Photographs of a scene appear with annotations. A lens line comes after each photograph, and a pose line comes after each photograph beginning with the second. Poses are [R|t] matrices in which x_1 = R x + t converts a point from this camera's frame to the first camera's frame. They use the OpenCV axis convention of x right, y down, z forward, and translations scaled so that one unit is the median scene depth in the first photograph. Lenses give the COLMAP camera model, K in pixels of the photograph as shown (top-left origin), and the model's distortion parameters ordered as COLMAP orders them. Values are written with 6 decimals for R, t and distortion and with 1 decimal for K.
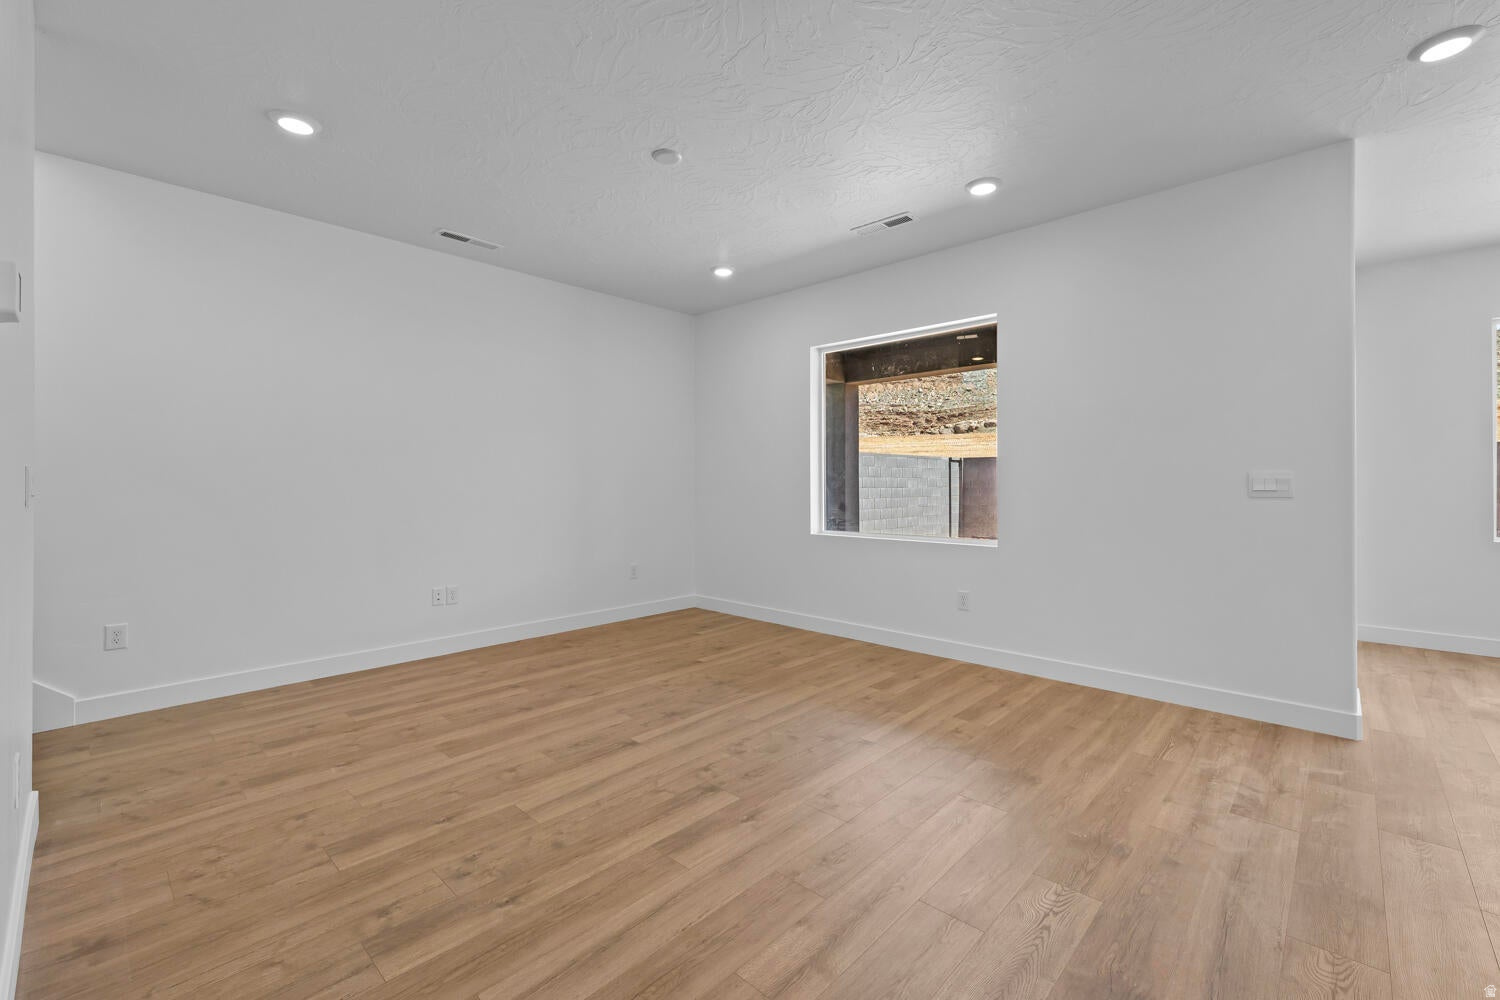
lens RADIAL K [[637.0, 0, 751.6], [0, 637.0, 487.7], [0, 0, 1]] dist [0.000759, -0.000021]
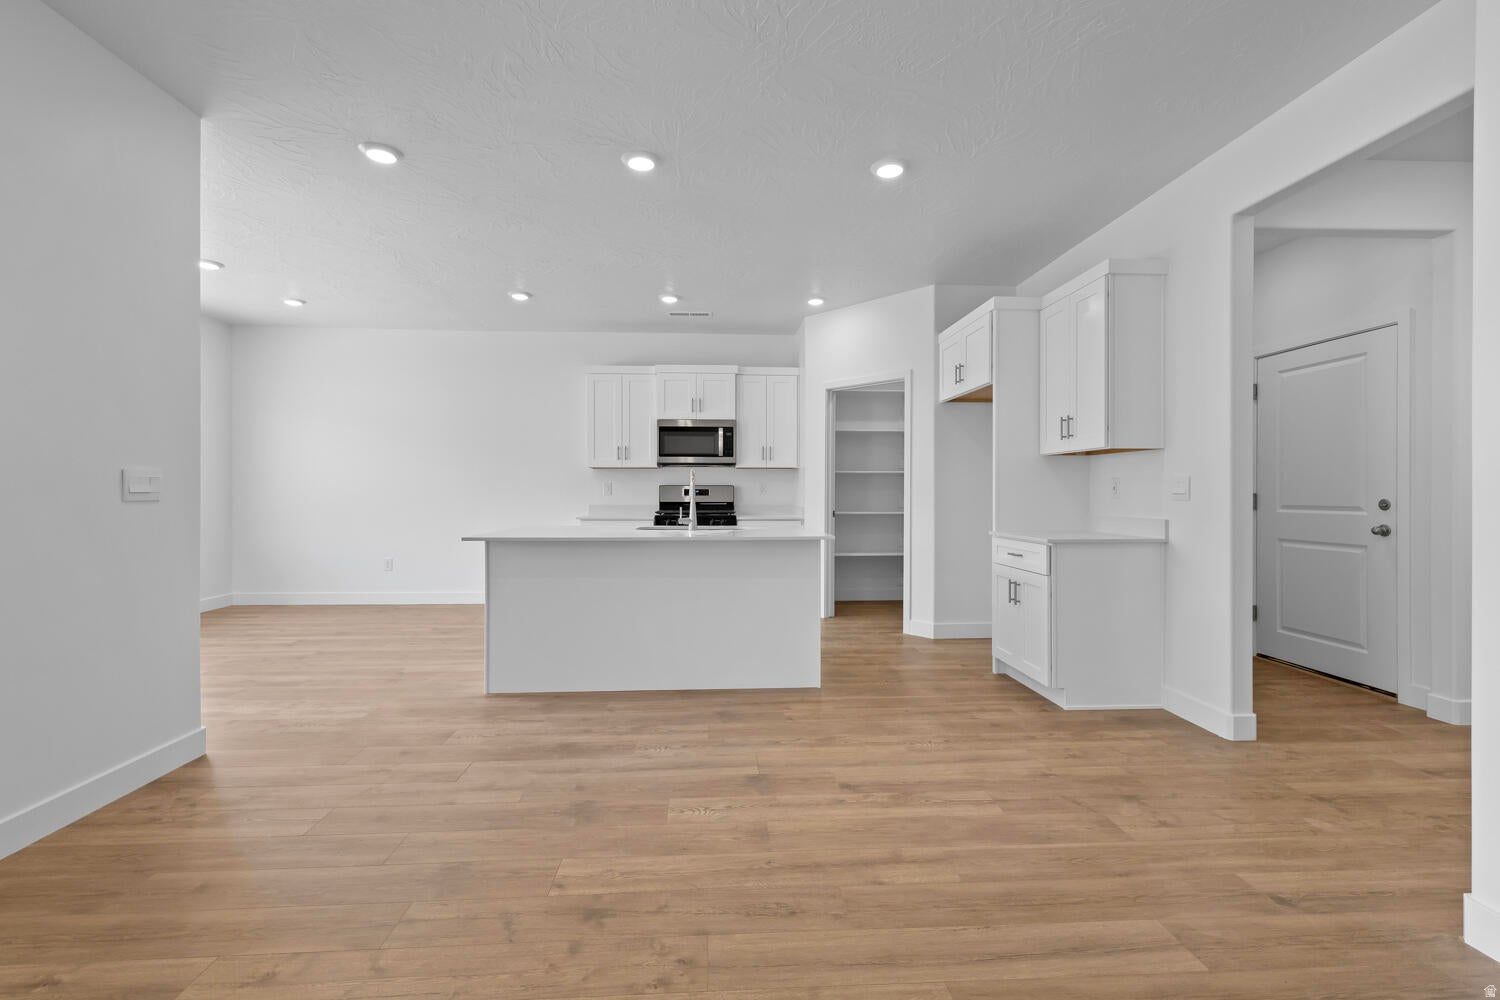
lens RADIAL K [[637.0, 0, 755.1], [0, 637.0, 510.8], [0, 0, 1]] dist [0.000759, -0.000021]
pose [[-0.724799, -0.020920, 0.688642, -0.451344], [0.003345, 0.999420, 0.033881, 0.005659], [-0.688952, 0.026861, -0.724309, 1.710212]]
